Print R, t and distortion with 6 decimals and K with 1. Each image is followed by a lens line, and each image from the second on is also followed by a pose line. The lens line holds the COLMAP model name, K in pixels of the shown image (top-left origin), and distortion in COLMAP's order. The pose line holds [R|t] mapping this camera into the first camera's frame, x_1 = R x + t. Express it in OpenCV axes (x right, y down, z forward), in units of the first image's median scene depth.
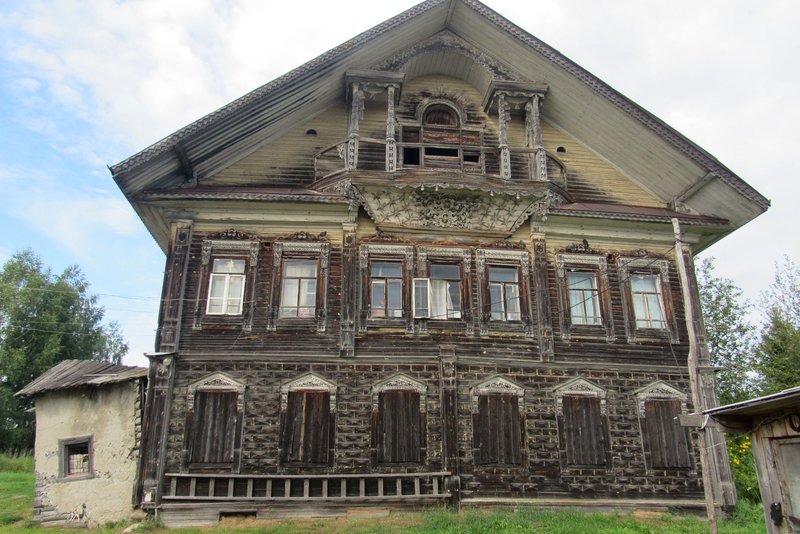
lens RADIAL K [[586.3, 0, 400.7], [0, 586.3, 267.1], [0, 0, 1]] dist [0.006856, 0.003806]
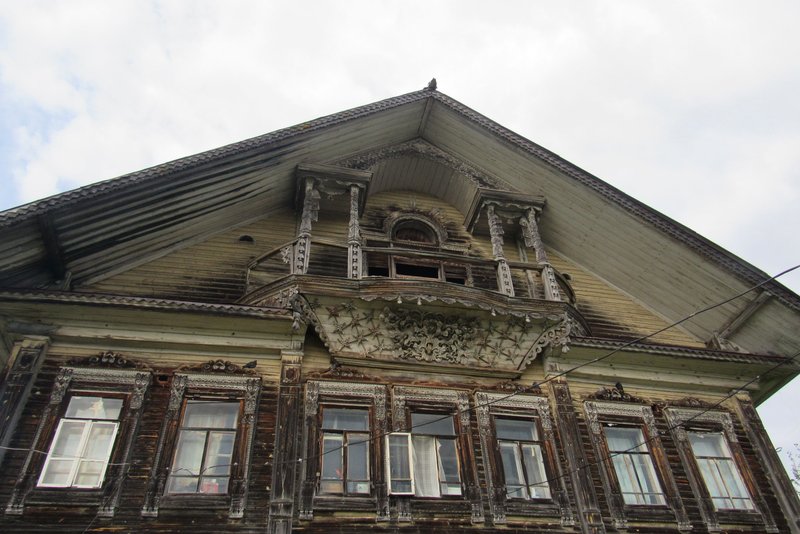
lens RADIAL K [[589.2, 0, 400.7], [0, 589.2, 268.3], [0, 0, 1]] dist [-0.021532, 0.008765]
pose [[0.993000, 0.033062, 0.113392, -0.042416], [0.012365, 0.925650, -0.378178, 0.096059], [-0.117464, 0.376933, 0.918762, 0.317801]]
